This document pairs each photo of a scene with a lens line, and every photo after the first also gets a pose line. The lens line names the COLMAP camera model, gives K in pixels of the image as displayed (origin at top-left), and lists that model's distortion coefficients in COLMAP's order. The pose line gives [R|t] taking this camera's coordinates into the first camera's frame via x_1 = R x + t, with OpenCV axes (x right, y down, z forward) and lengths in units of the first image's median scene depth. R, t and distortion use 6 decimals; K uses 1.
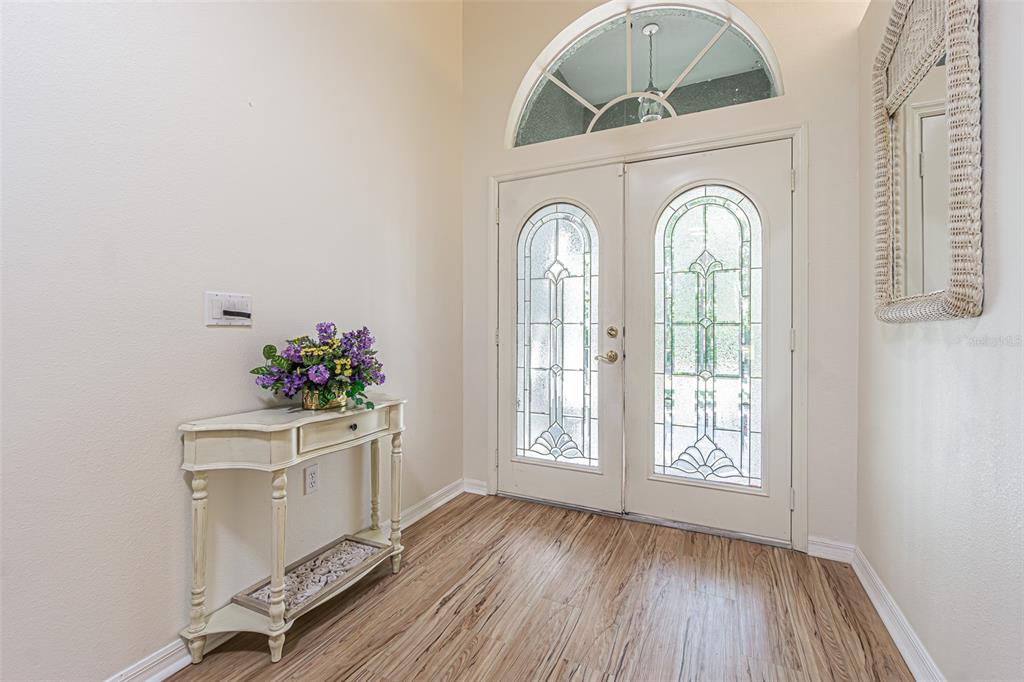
lens RADIAL K [[441.5, 0, 506.1], [0, 441.5, 339.8], [0, 0, 1]] dist [-0.002068, -0.000097]
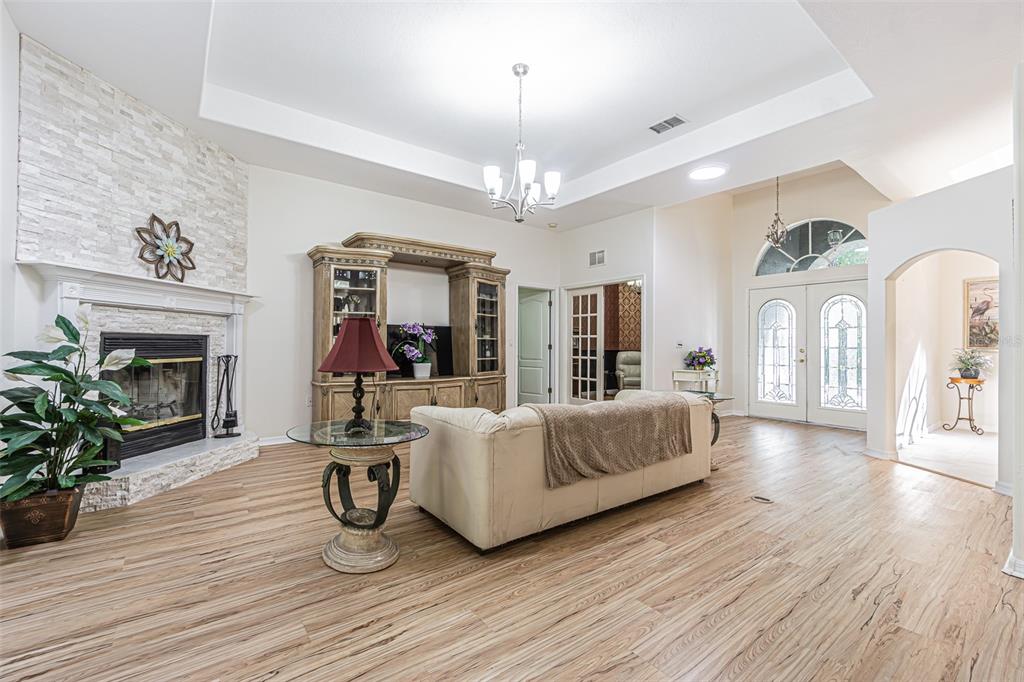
lens RADIAL K [[441.5, 0, 506.1], [0, 441.5, 339.8], [0, 0, 1]] dist [-0.002068, -0.000097]
pose [[0.892599, 0.001908, -0.450848, -0.134904], [-0.018923, 0.999268, -0.033237, 0.037791], [0.450454, 0.038199, 0.891982, -2.052007]]
